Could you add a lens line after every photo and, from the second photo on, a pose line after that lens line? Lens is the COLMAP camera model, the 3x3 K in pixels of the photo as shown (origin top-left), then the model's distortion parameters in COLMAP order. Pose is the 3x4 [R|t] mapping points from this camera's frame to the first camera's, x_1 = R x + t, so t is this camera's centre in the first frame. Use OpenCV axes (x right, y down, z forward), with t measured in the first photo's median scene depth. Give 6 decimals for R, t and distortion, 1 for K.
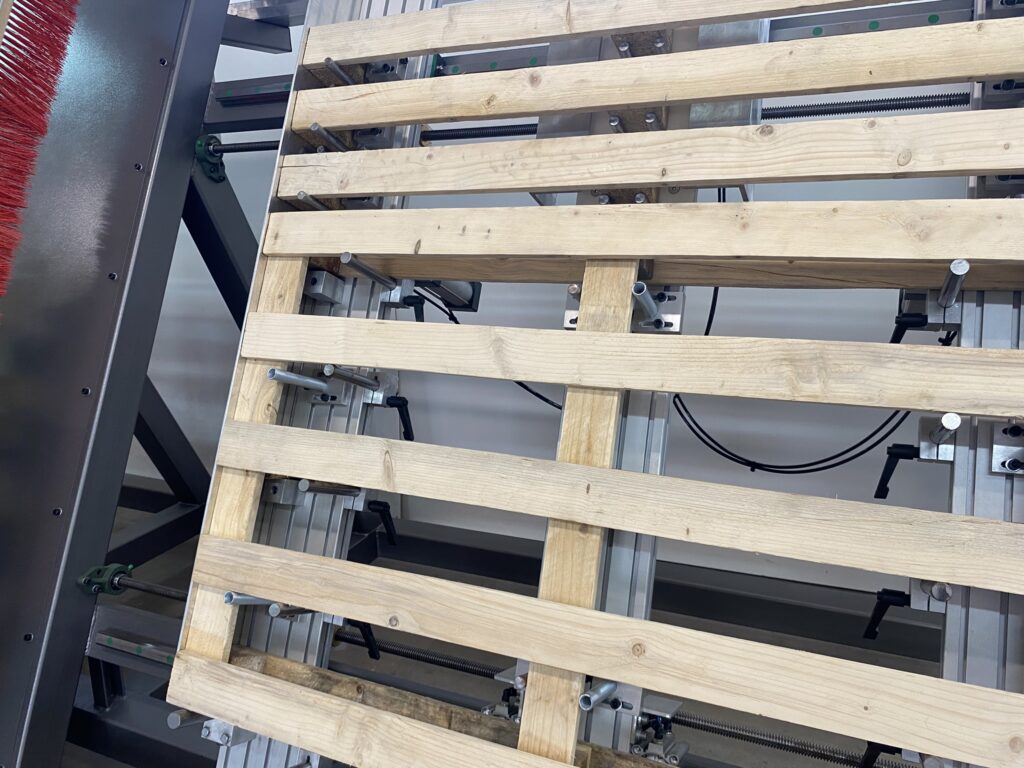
lens RADIAL K [[771.1, 0, 504.1], [0, 771.1, 385.3], [0, 0, 1]] dist [0.015432, -0.024627]
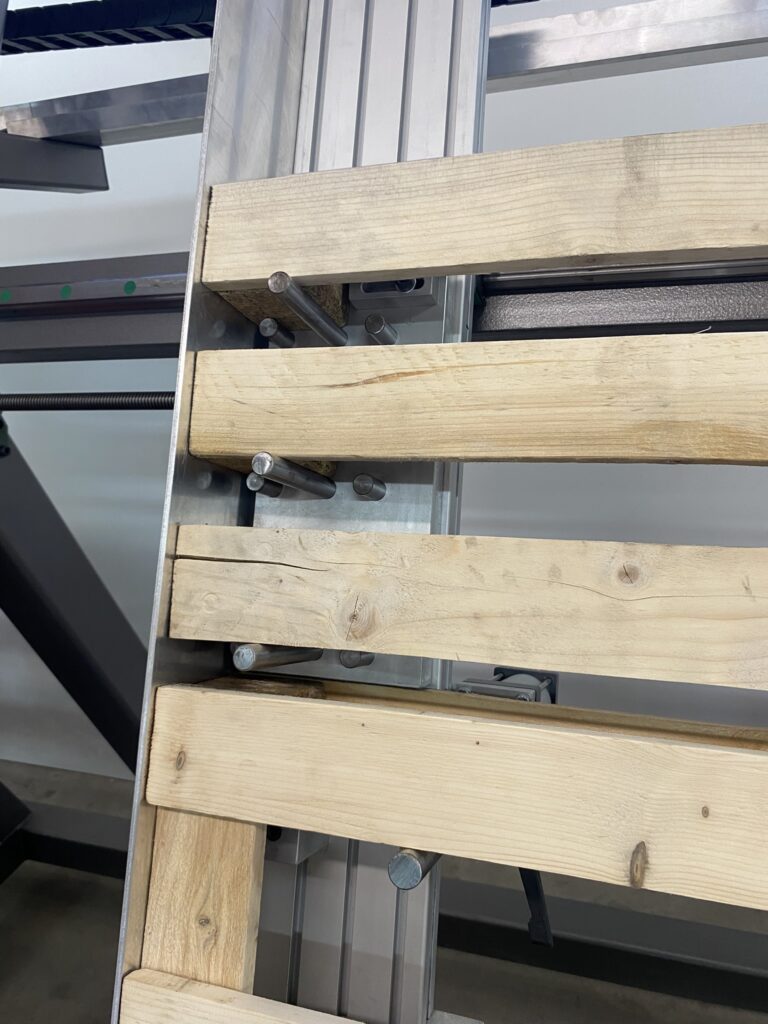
lens RADIAL K [[771.1, 0, 391.1], [0, 771.1, 516.5], [0, 0, 1]] dist [0.015432, -0.024627]
pose [[0.992014, -0.065640, 0.107699, -0.232757], [0.060190, 0.996774, 0.053099, -0.336114], [-0.110837, -0.046193, 0.992765, 0.638572]]
